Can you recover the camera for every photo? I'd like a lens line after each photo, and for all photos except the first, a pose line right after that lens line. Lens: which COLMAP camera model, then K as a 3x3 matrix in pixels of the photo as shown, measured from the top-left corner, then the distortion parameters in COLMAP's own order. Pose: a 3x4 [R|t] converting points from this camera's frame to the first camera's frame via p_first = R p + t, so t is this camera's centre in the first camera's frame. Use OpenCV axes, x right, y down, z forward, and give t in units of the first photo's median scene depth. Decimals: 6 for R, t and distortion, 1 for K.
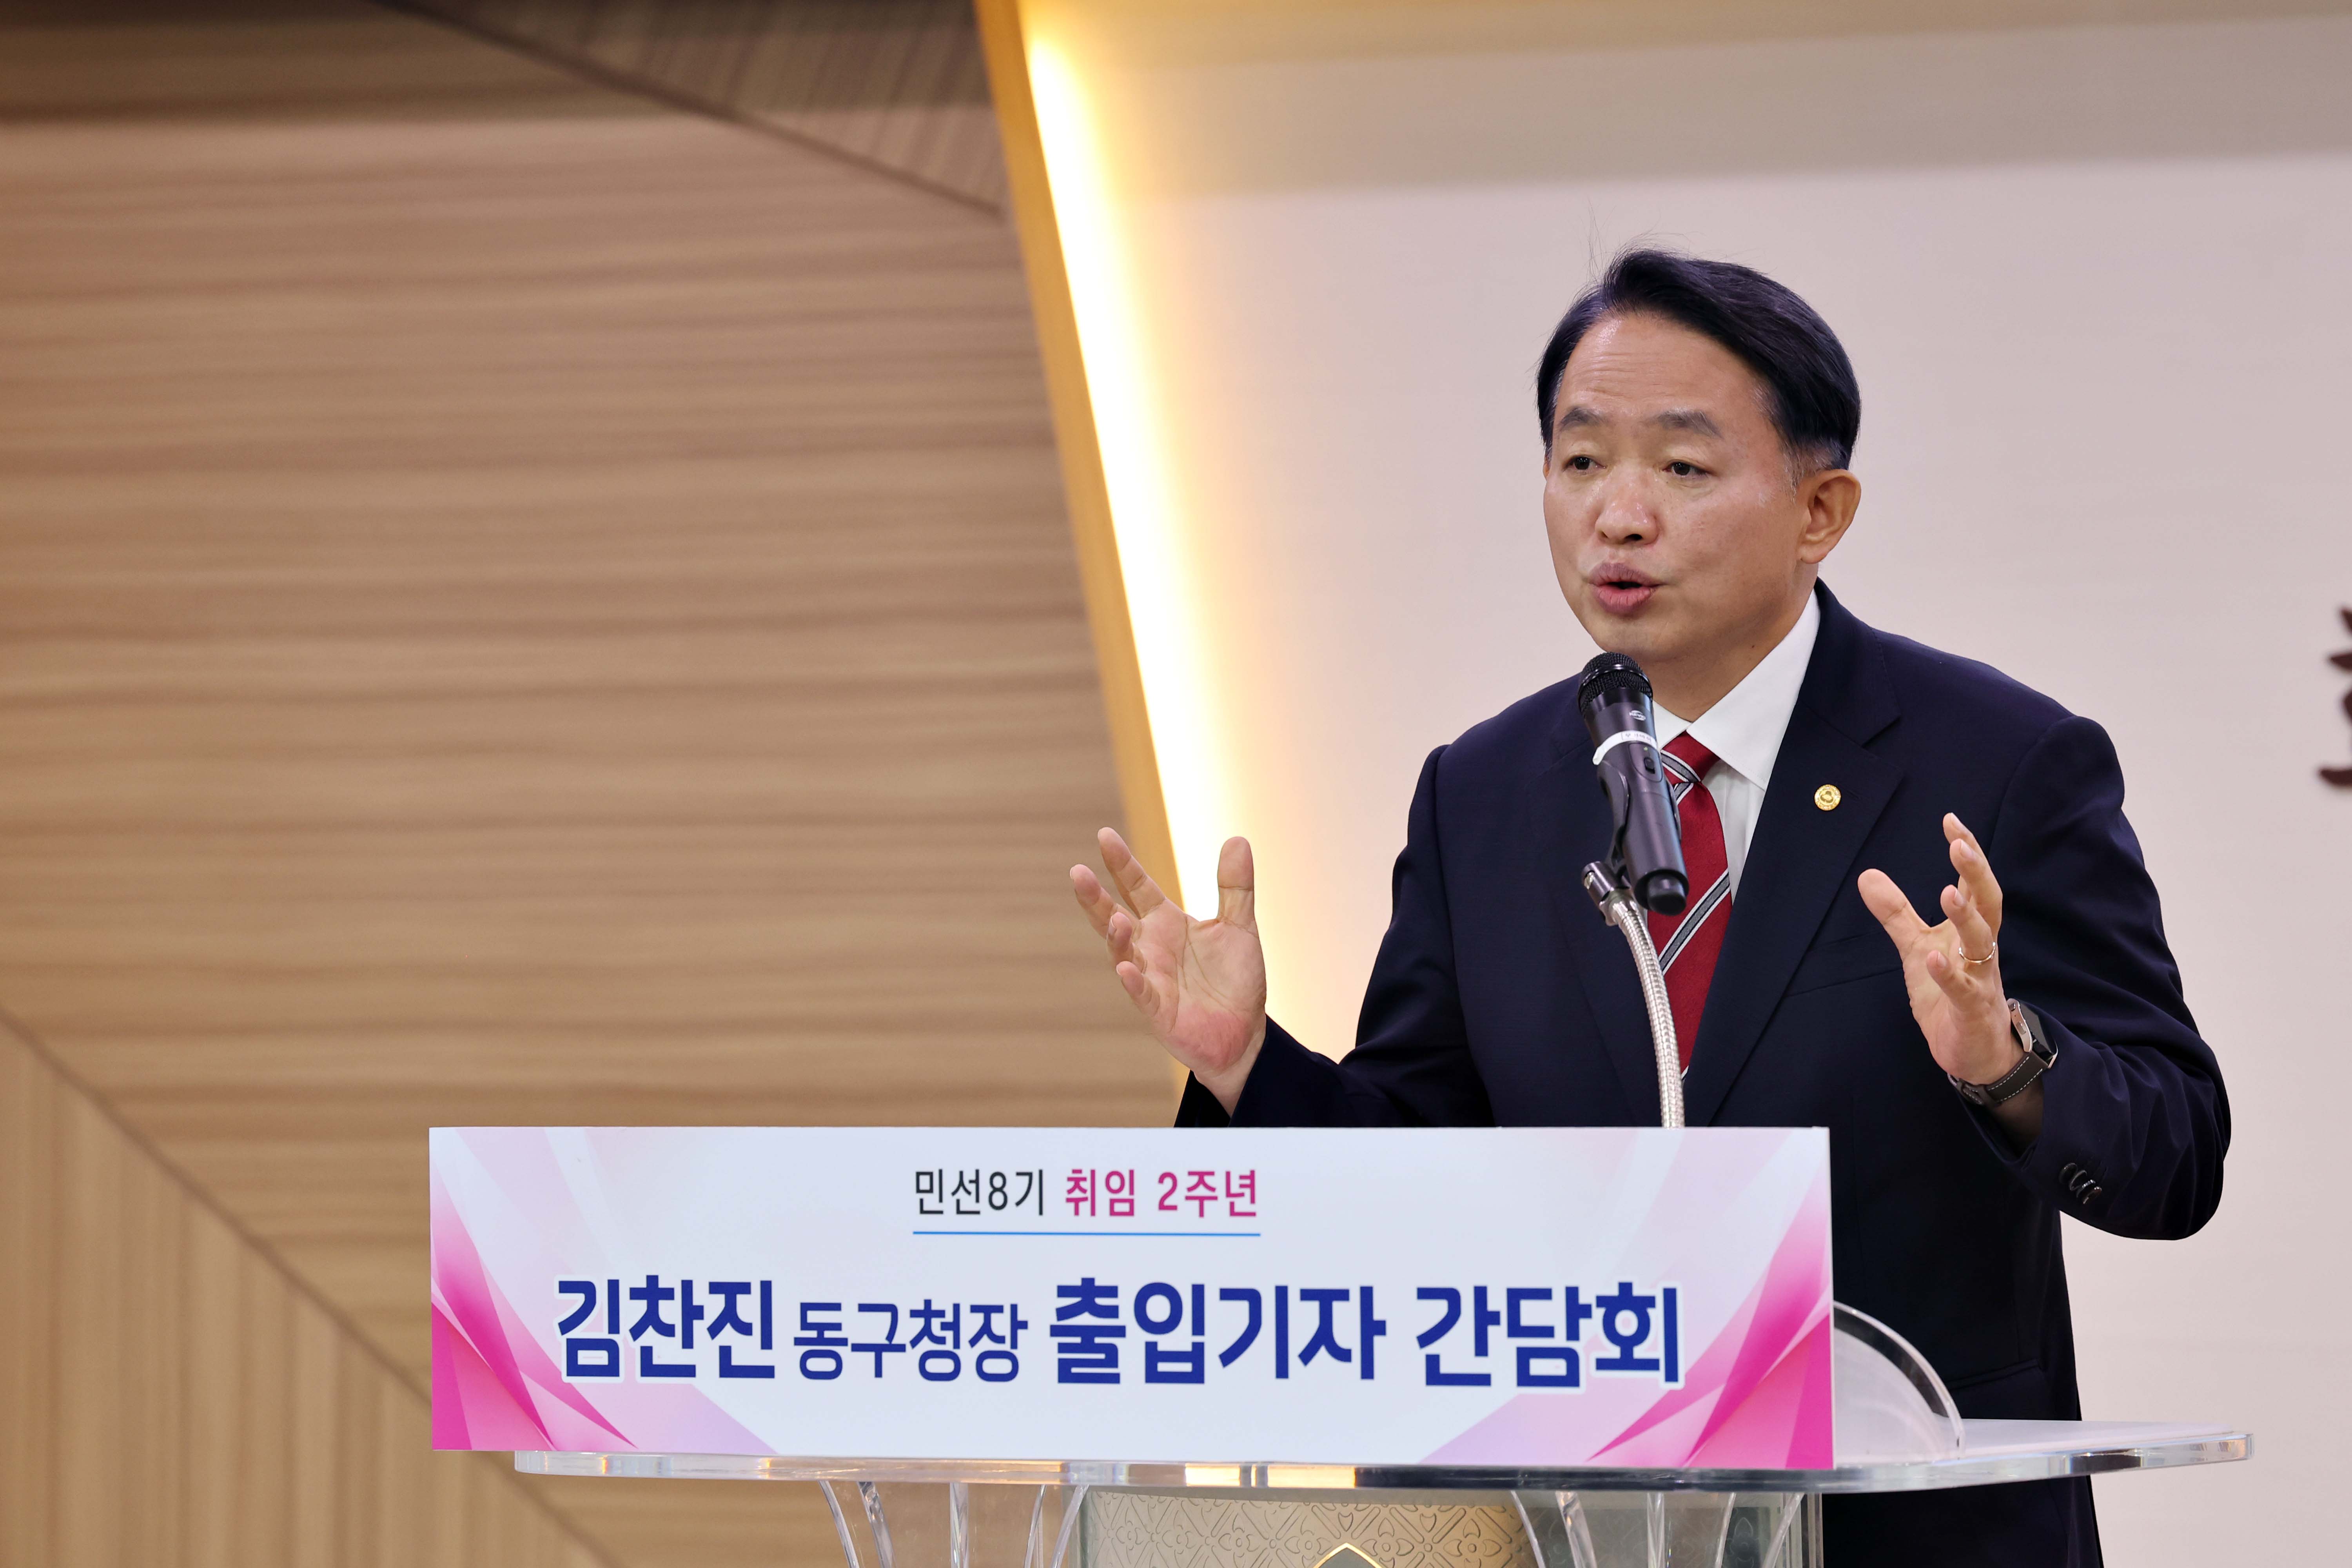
lens RADIAL K [[14433.5, 0, 1176.0], [0, 14433.5, 784.0], [0, 0, 1]] dist [1.464233, 9.368733]
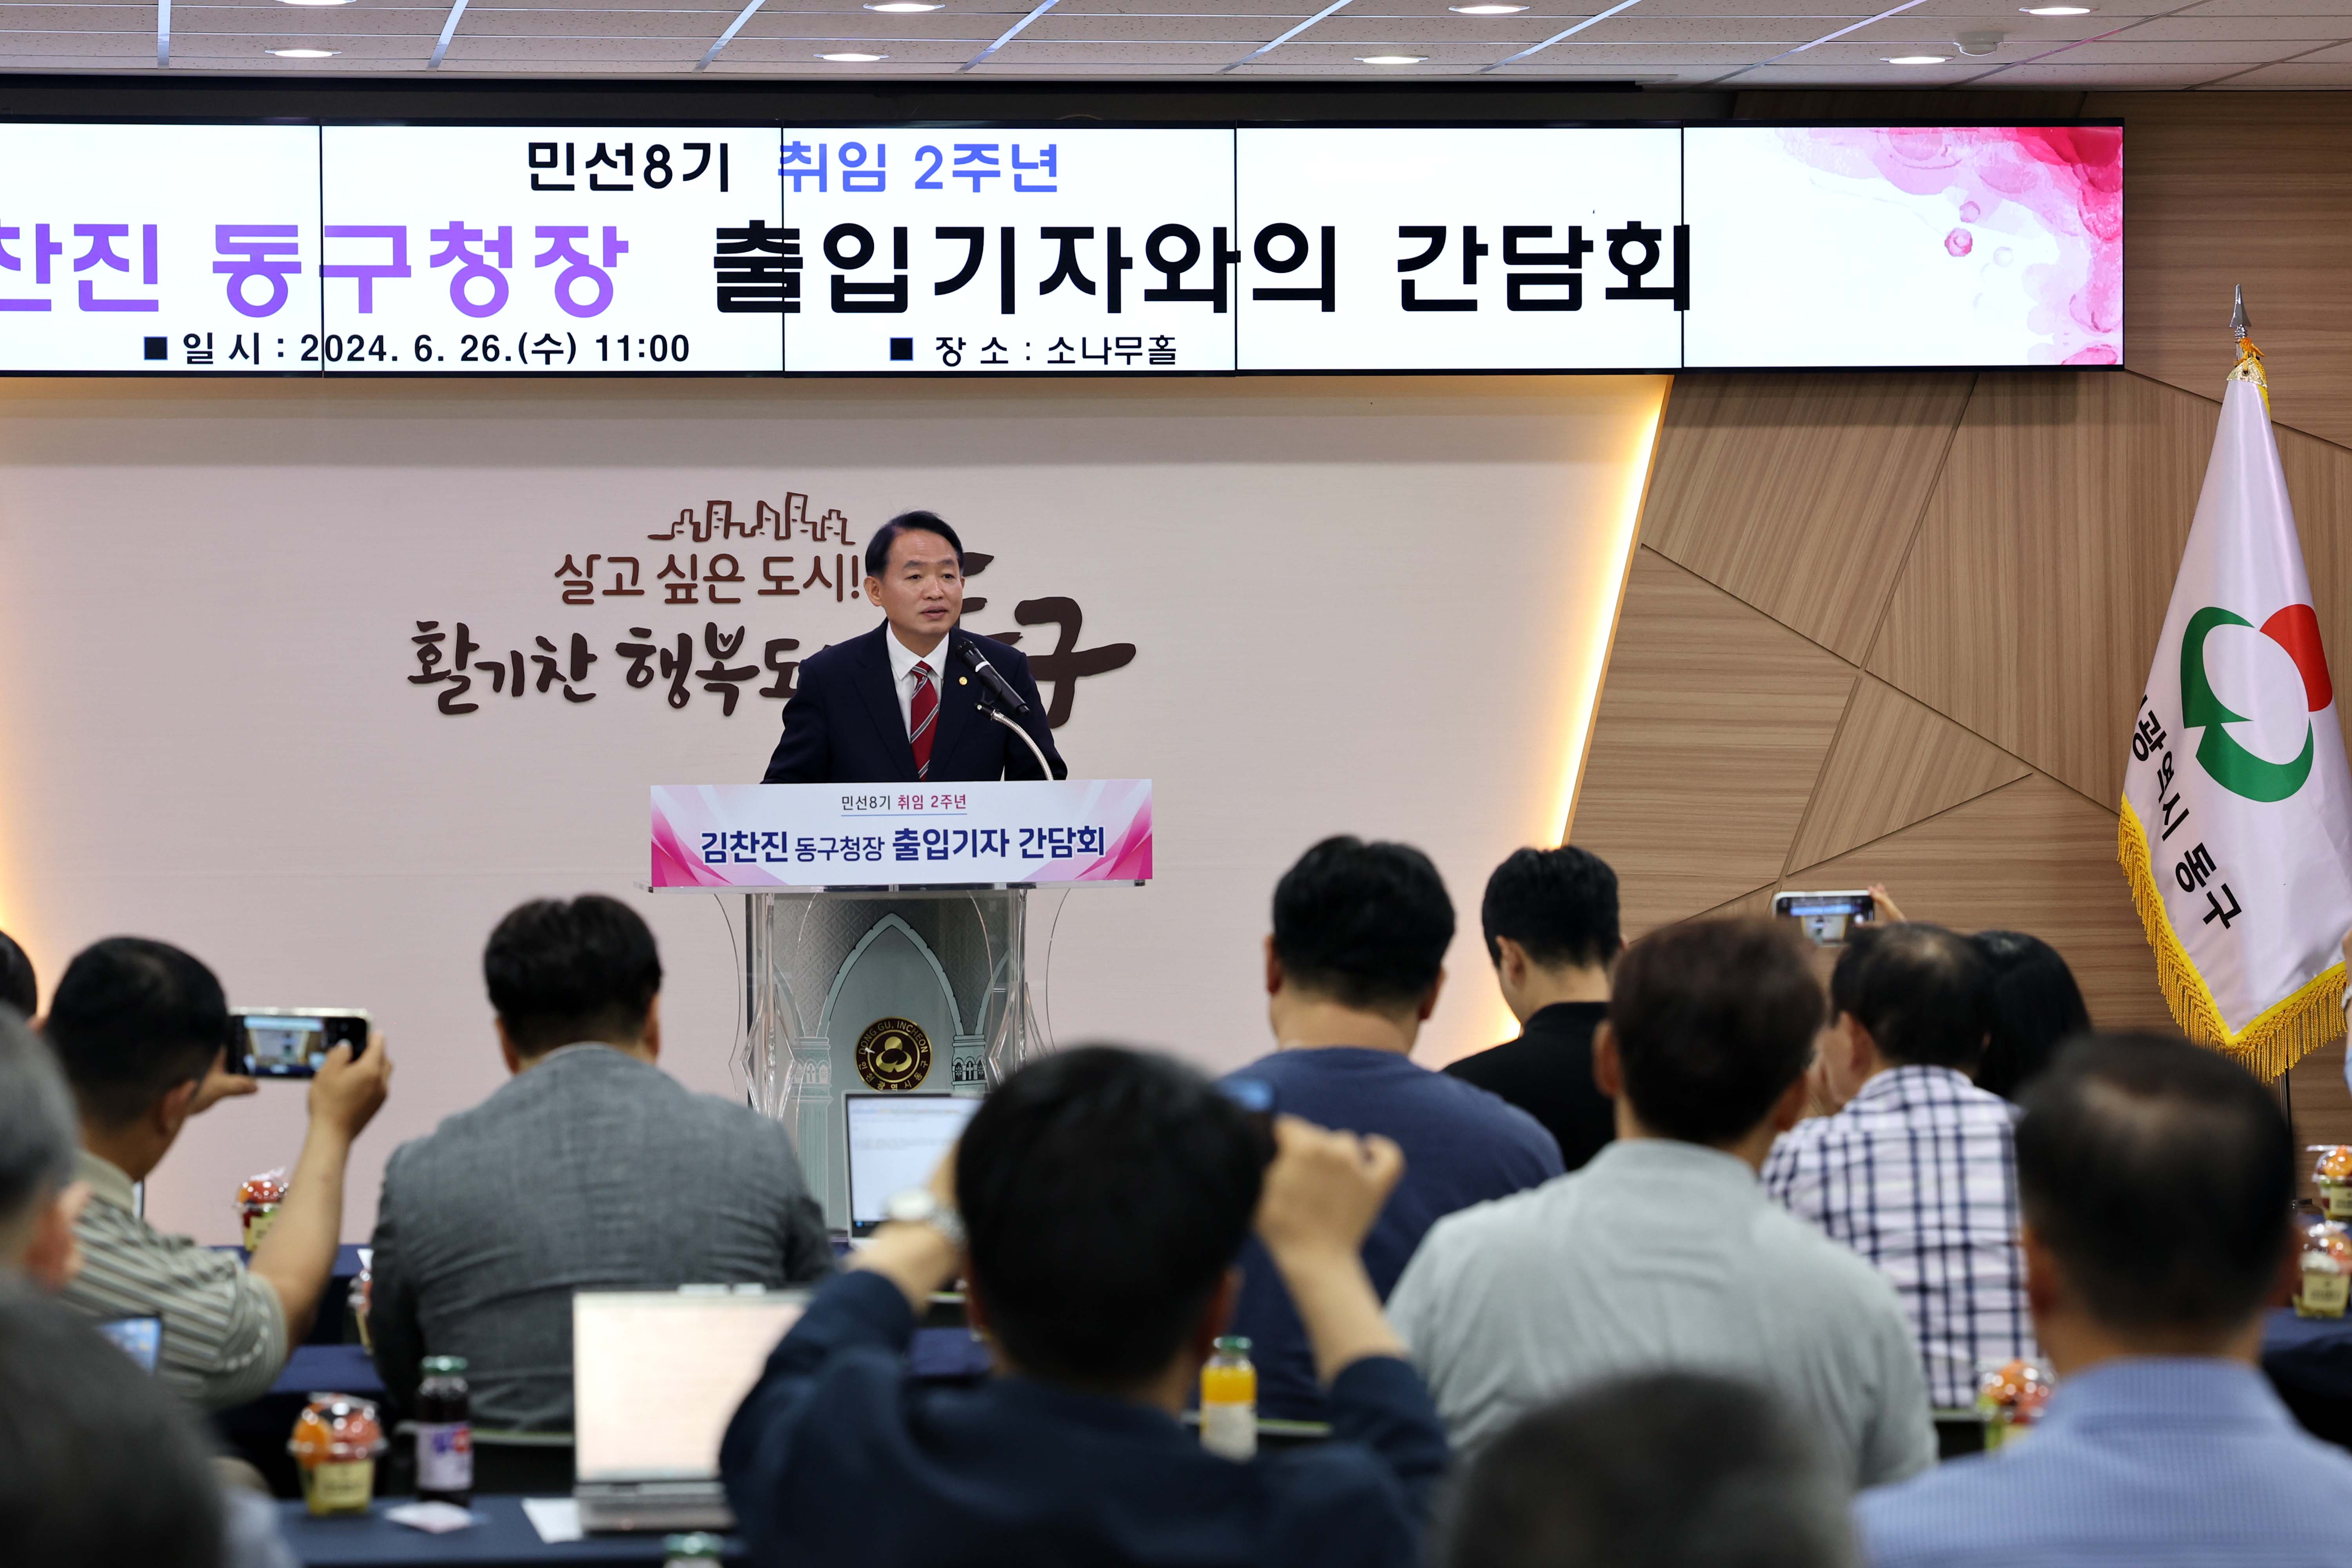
lens RADIAL K [[7595.9, 0, 1086.8], [0, 7595.9, 785.8], [0, 0, 1]] dist [0.152672, 1.755323]
pose [[0.765253, -0.006740, 0.643694, -1.074044], [0.000260, 0.999948, 0.010161, 0.007106], [-0.643729, -0.007608, 0.765216, -0.337164]]
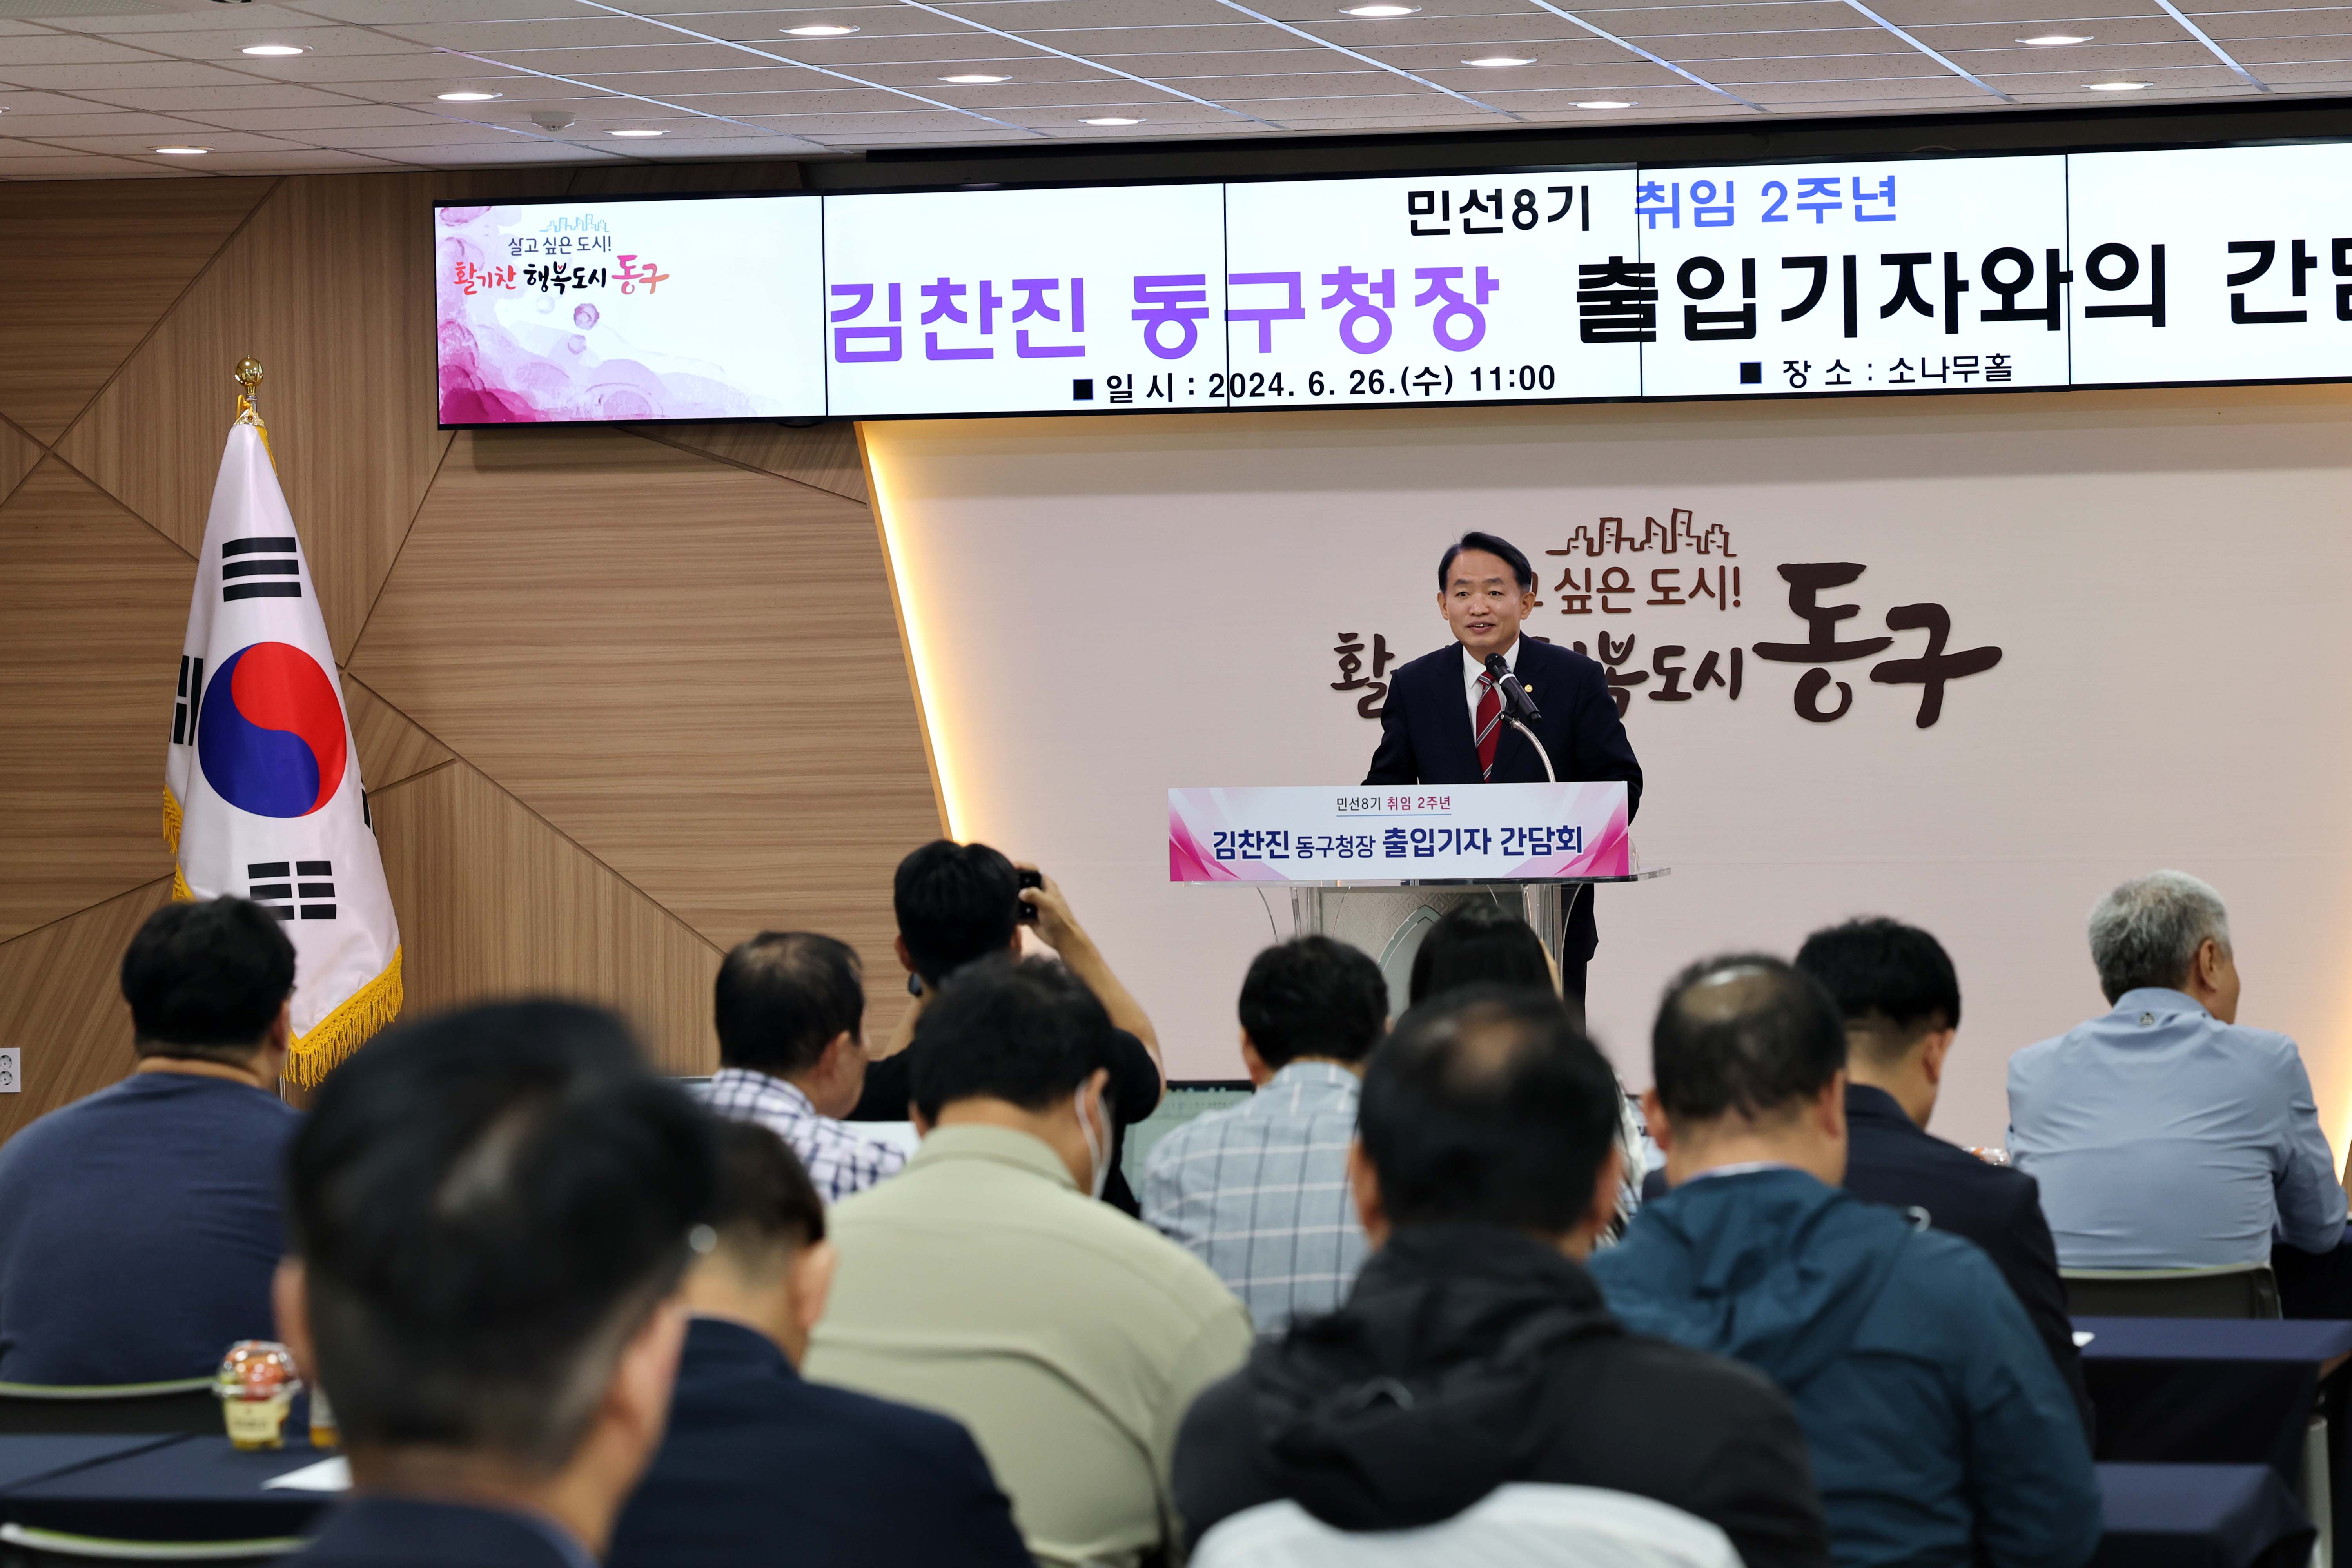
lens RADIAL K [[7090.2, 0, 1188.6], [0, 7090.2, 781.6], [0, 0, 1]] dist [0.184031, 0.180568]
pose [[0.946884, -0.010293, 0.321409, -0.605472], [0.006701, 0.999902, 0.012278, 0.001428], [-0.321504, -0.009472, 0.946861, -0.614854]]
